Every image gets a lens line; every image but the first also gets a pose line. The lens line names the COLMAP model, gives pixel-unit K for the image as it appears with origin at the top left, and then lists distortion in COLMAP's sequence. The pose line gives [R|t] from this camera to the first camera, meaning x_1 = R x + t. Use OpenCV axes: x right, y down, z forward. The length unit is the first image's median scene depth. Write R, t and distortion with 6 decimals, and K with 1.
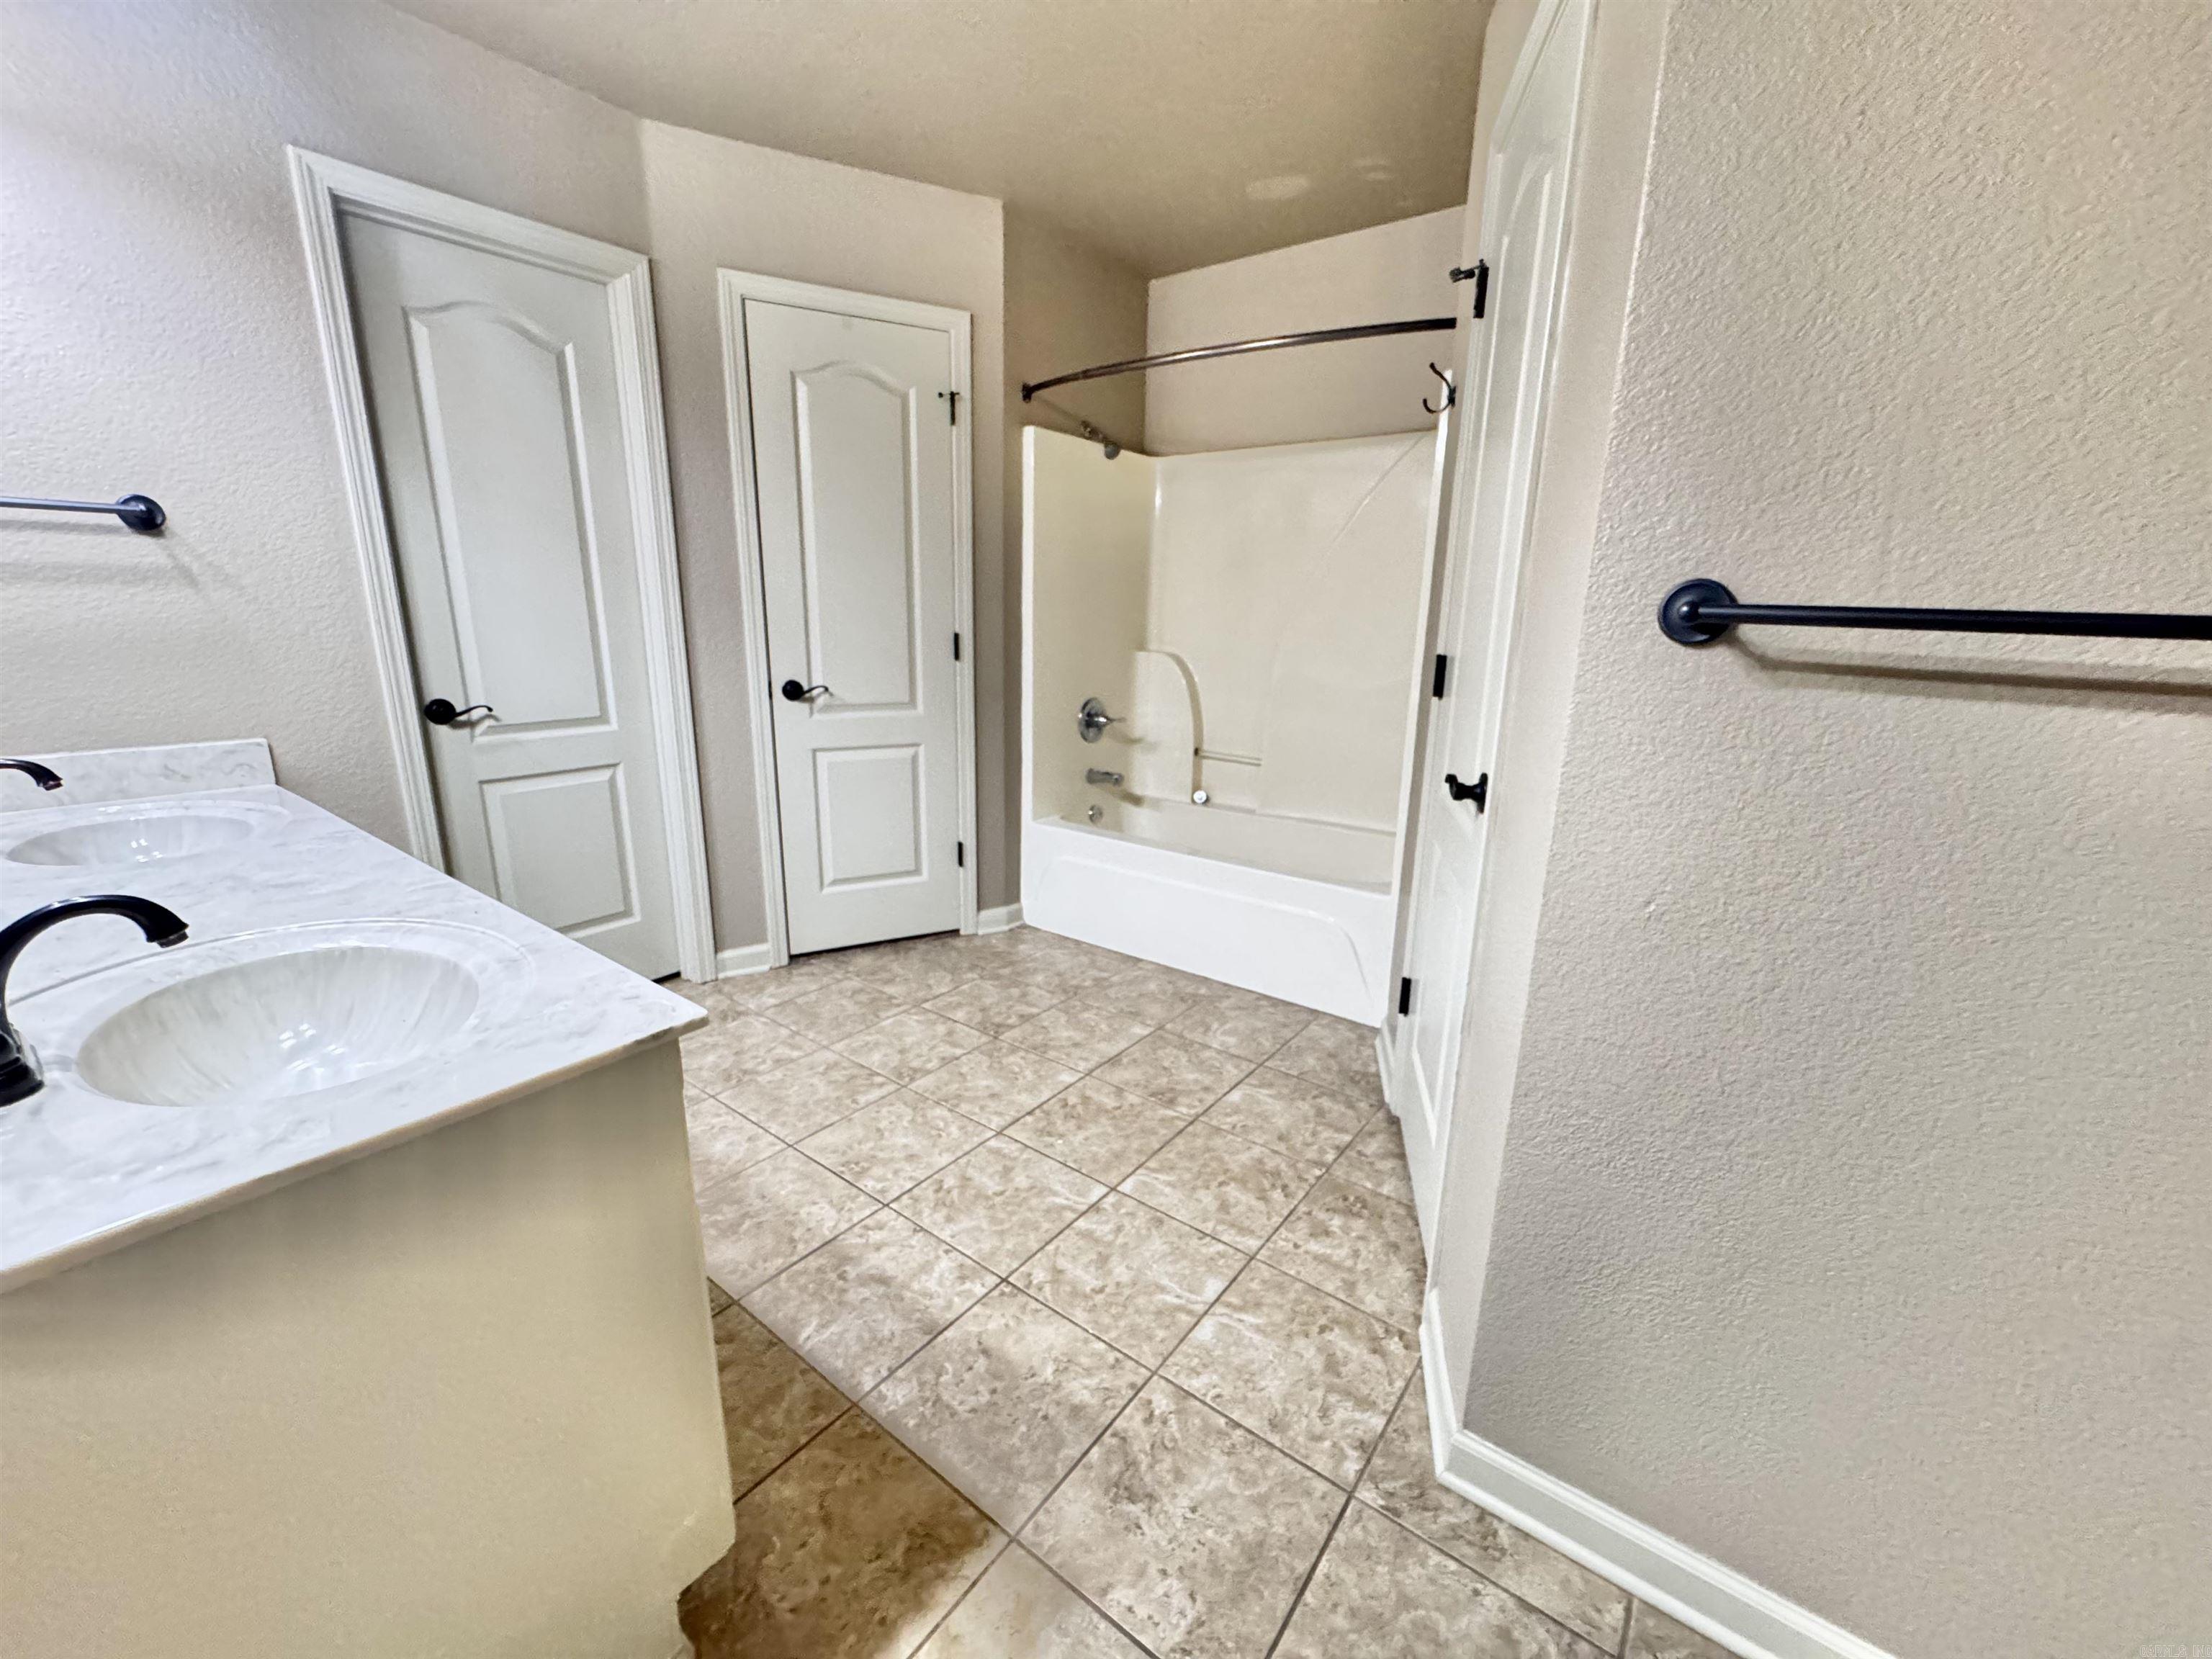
lens RADIAL K [[882.7, 0, 1104.7], [0, 882.7, 830.4], [0, 0, 1]] dist [-0.004288, 0.000396]
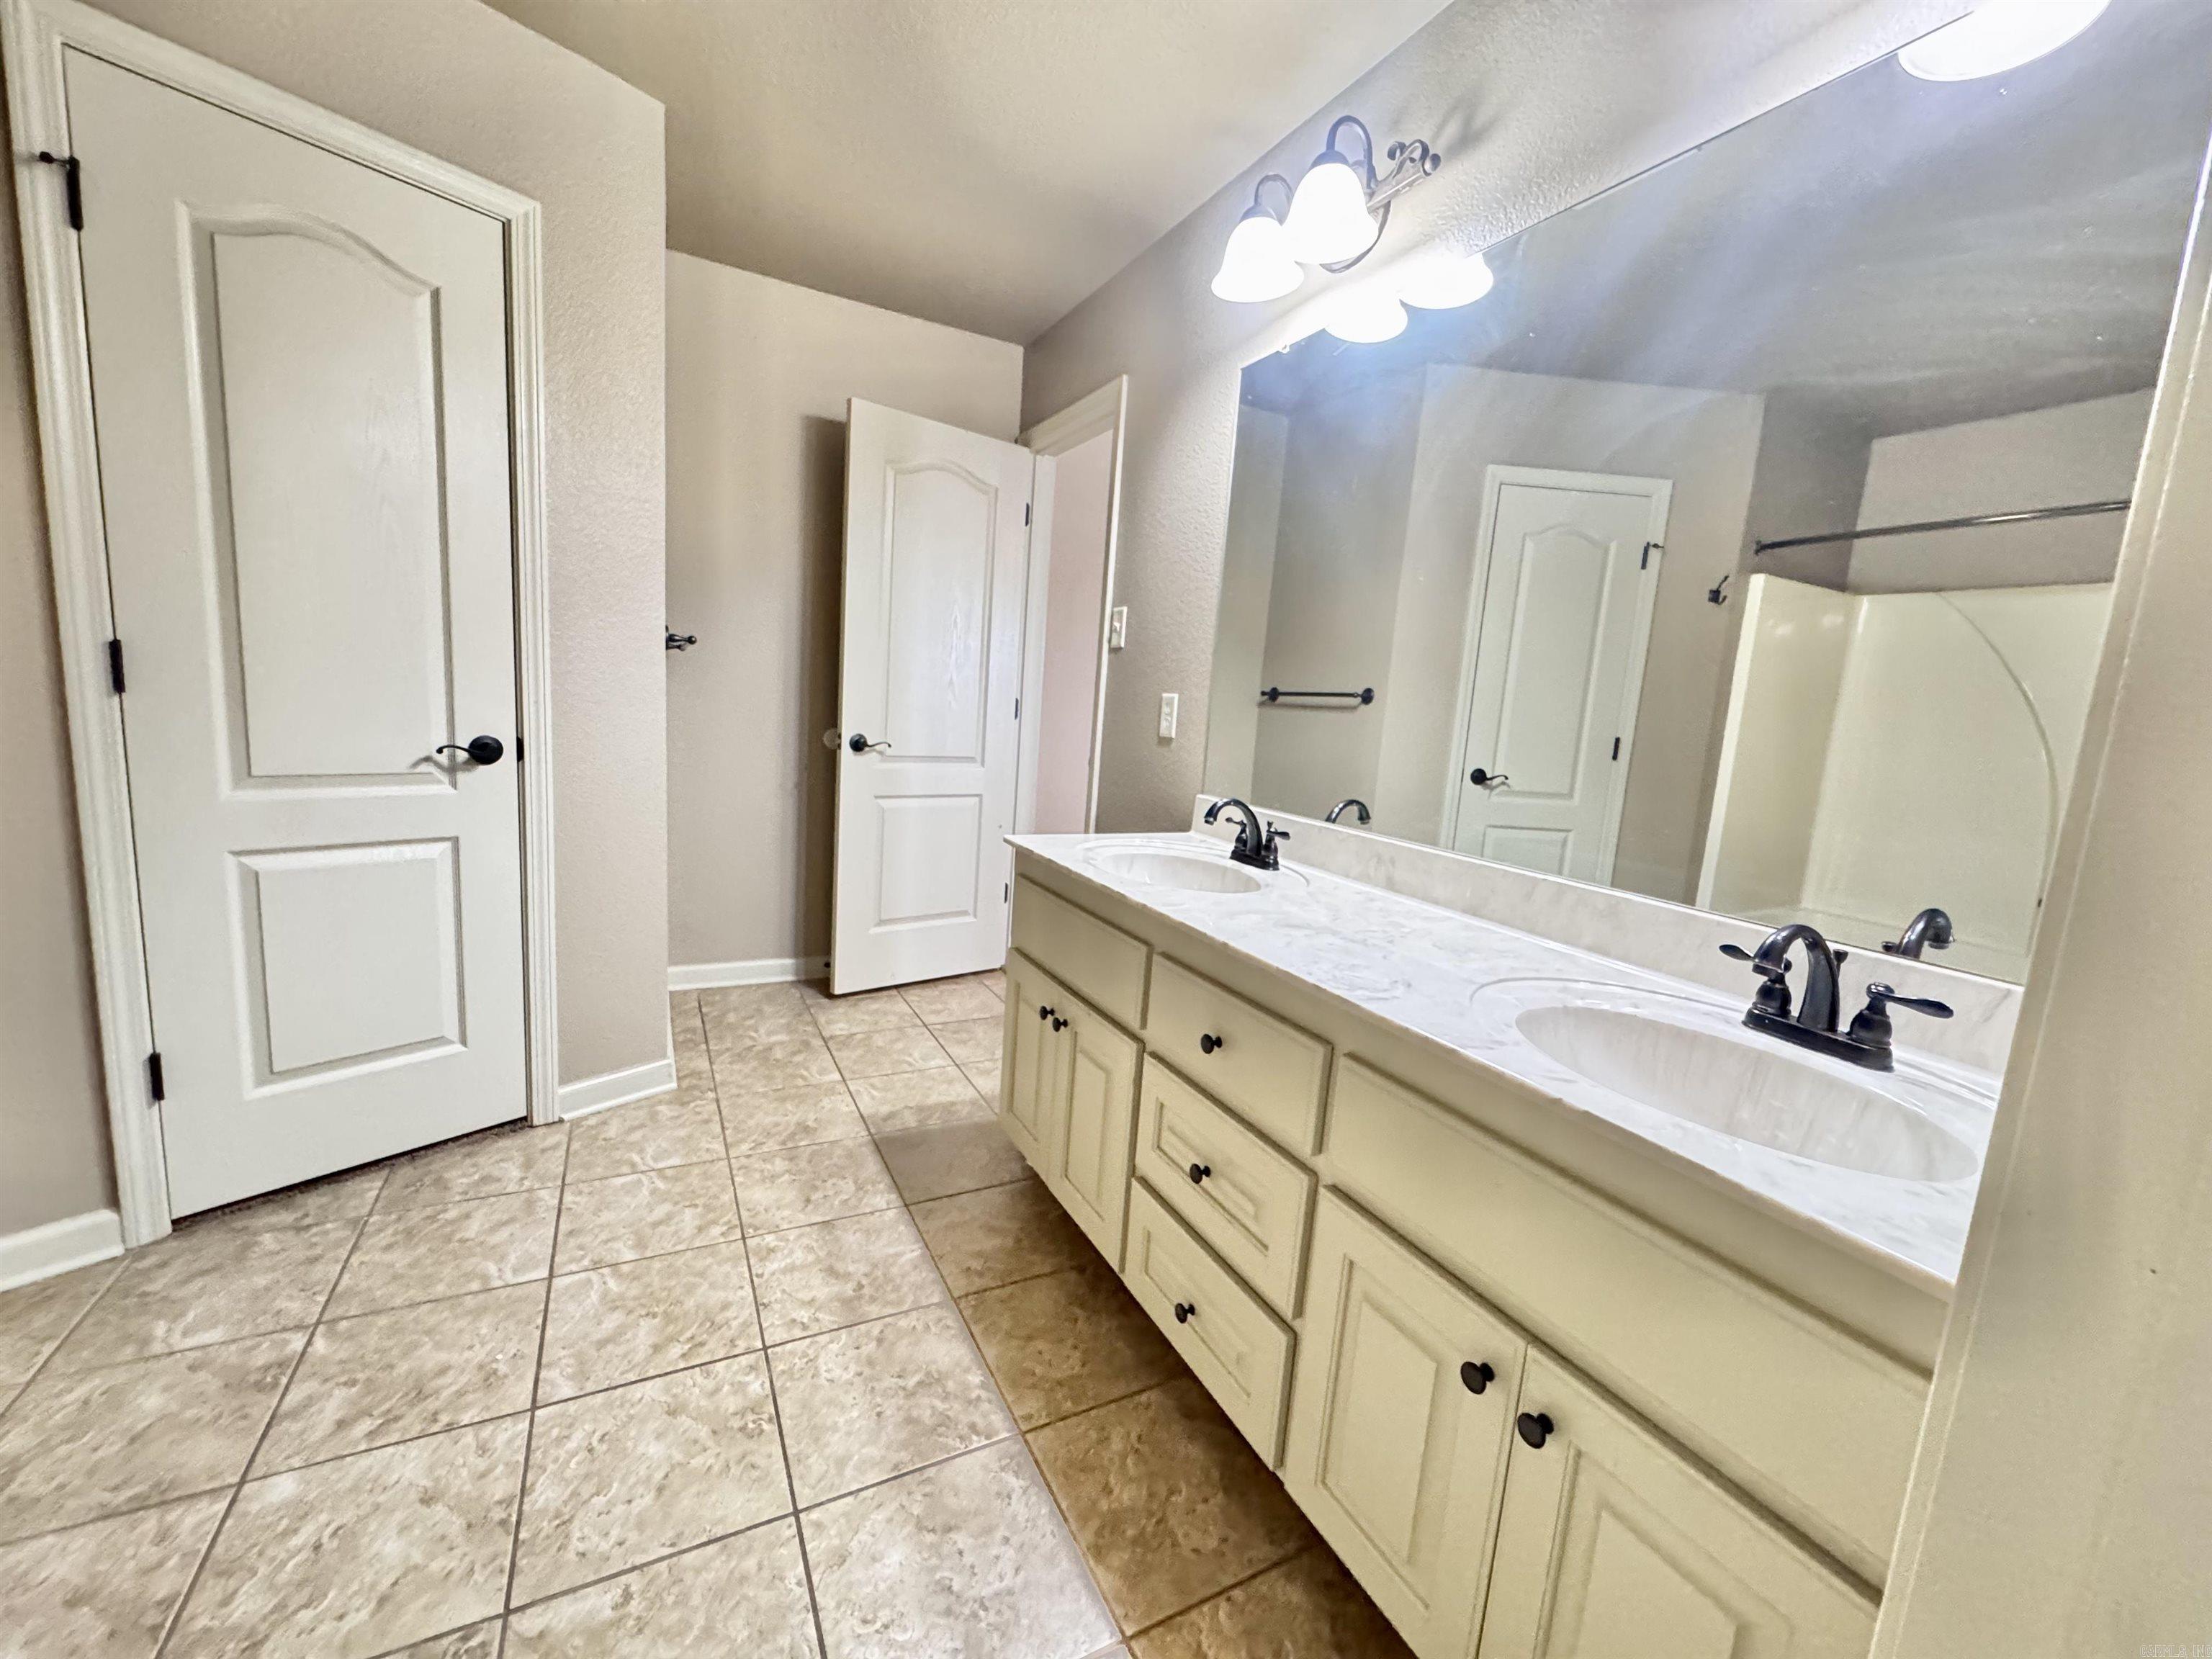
lens RADIAL K [[882.7, 0, 1114.7], [0, 882.7, 828.5], [0, 0, 1]] dist [-0.004288, 0.000396]
pose [[-0.905498, -0.139432, 0.400790, -0.541645], [0.022052, 0.927740, 0.372575, -0.219577], [-0.423778, 0.346204, -0.836992, 0.927449]]
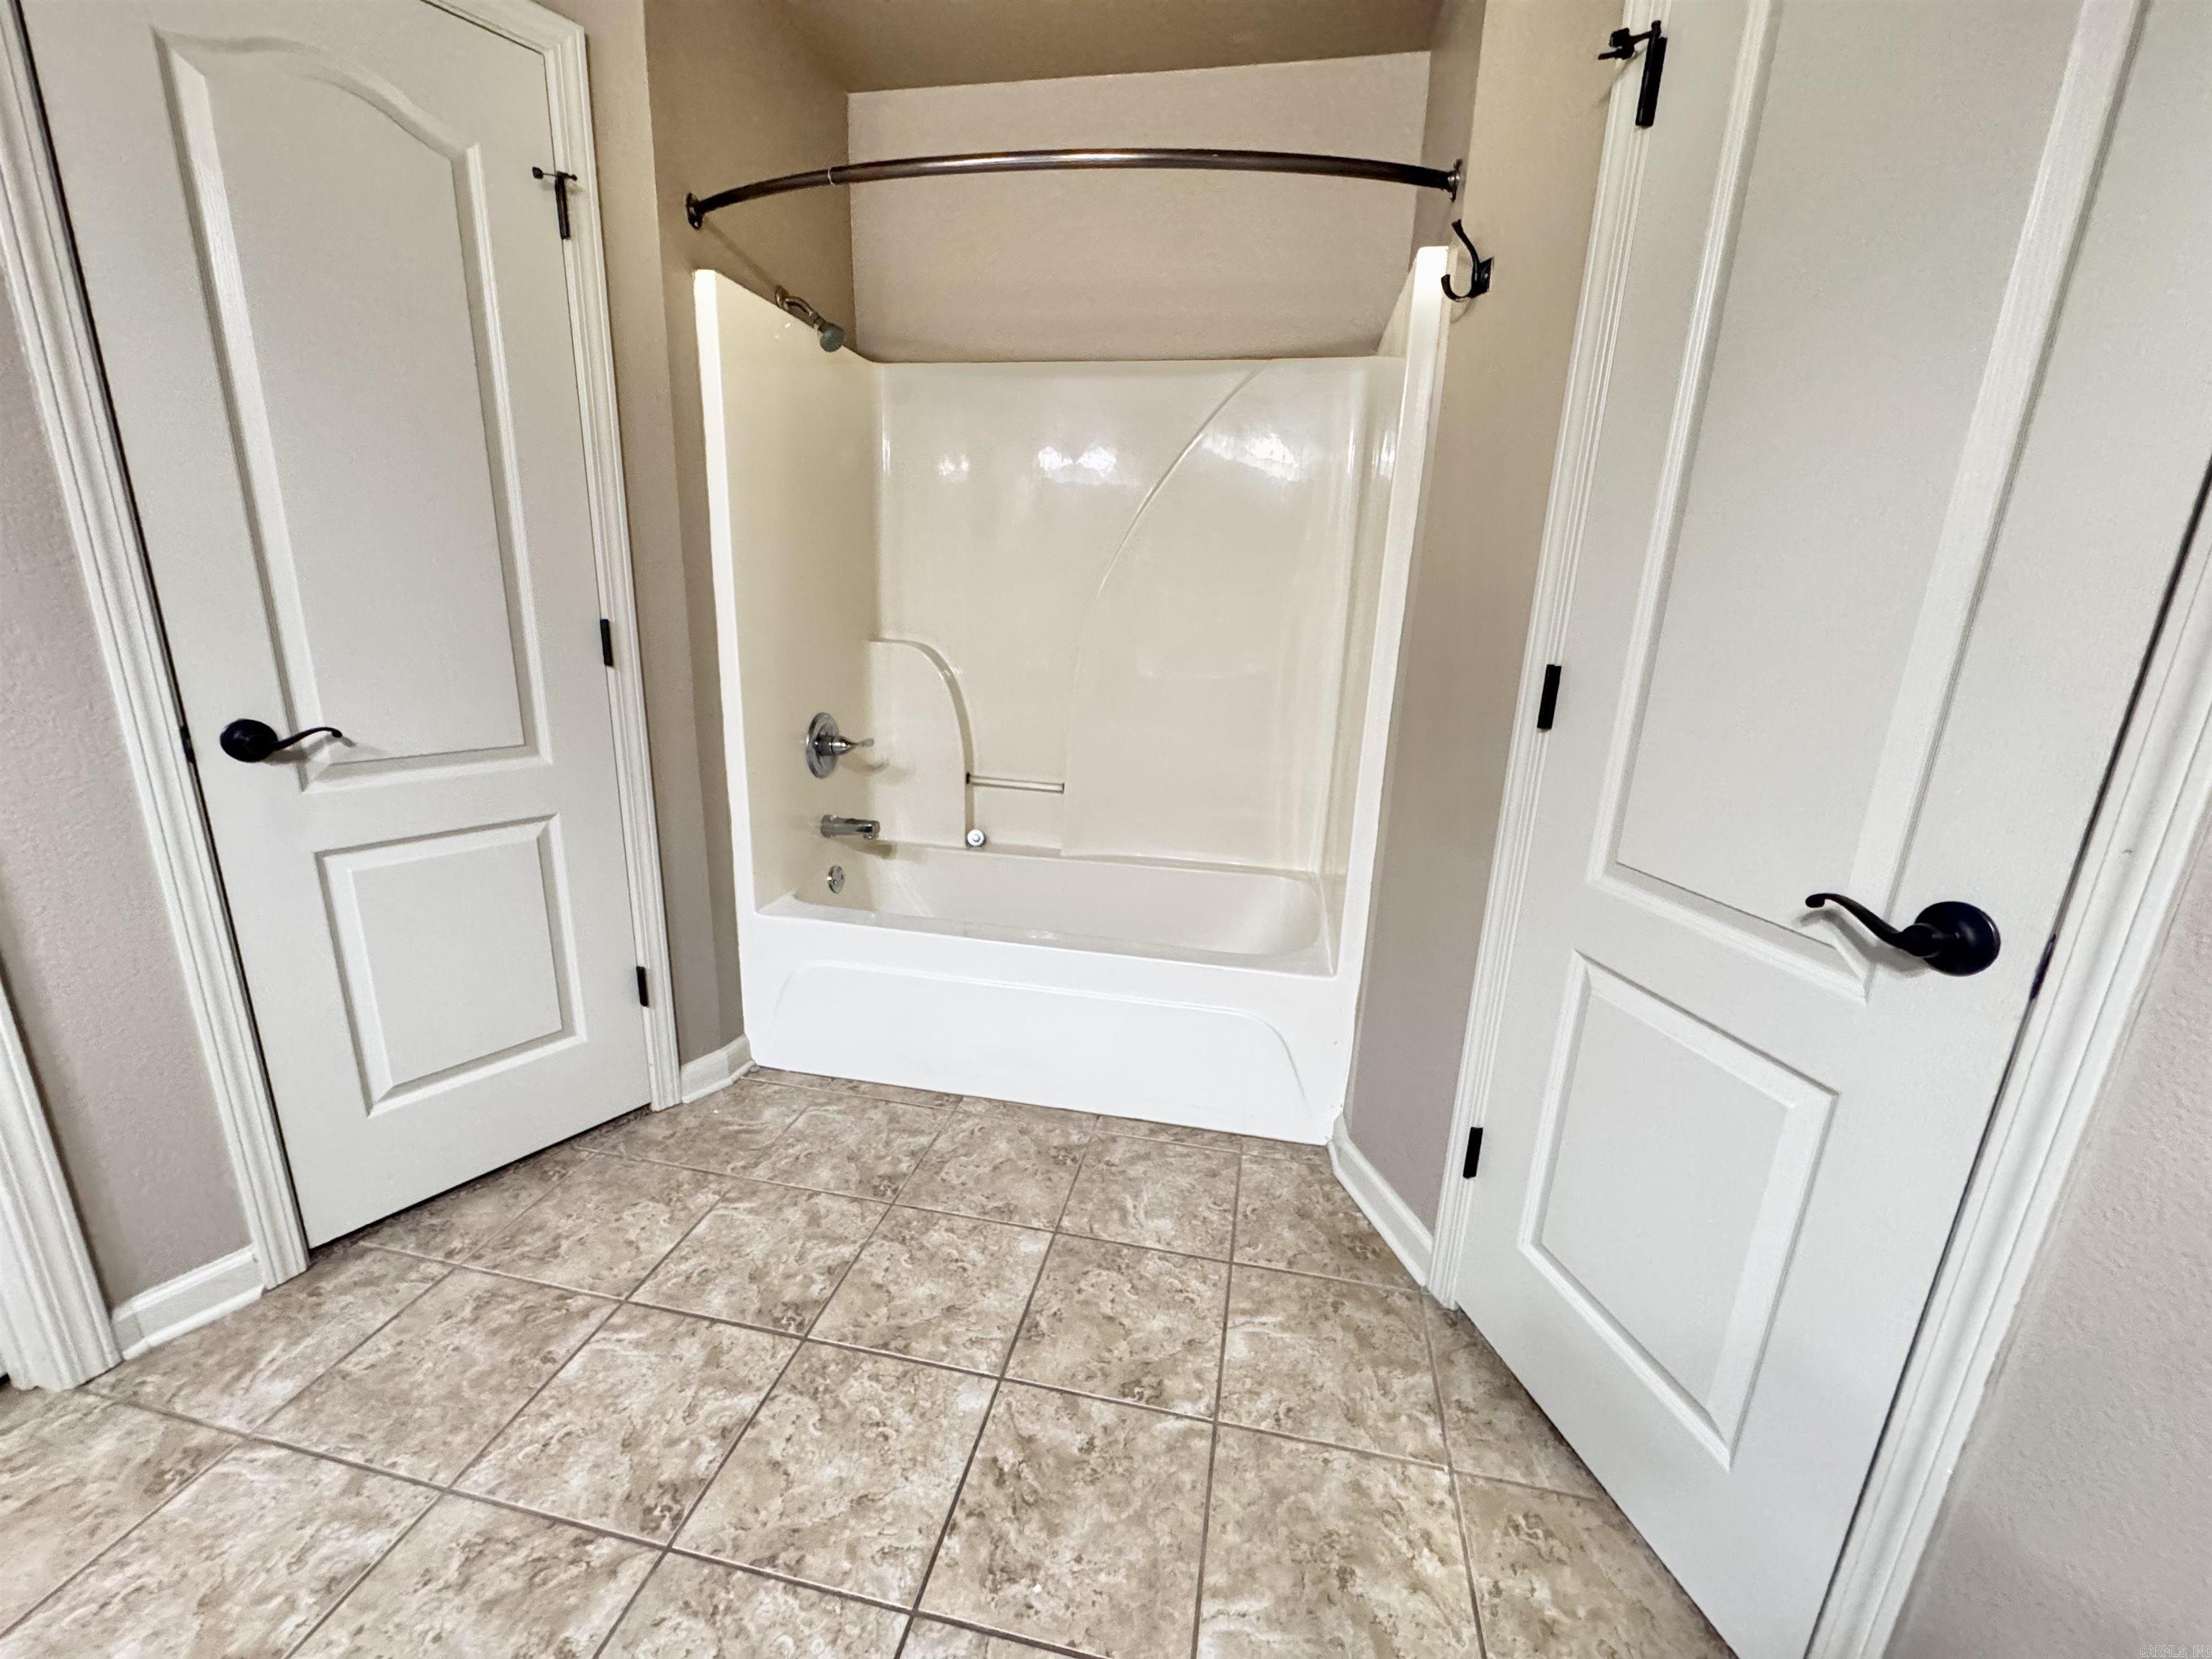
lens RADIAL K [[882.7, 0, 1104.6], [0, 882.7, 831.0], [0, 0, 1]] dist [-0.004288, 0.000396]
pose [[0.900631, -0.100270, 0.422859, -0.145489], [0.087565, 0.994932, 0.049421, -0.095576], [-0.425671, -0.007483, 0.904847, 0.377675]]
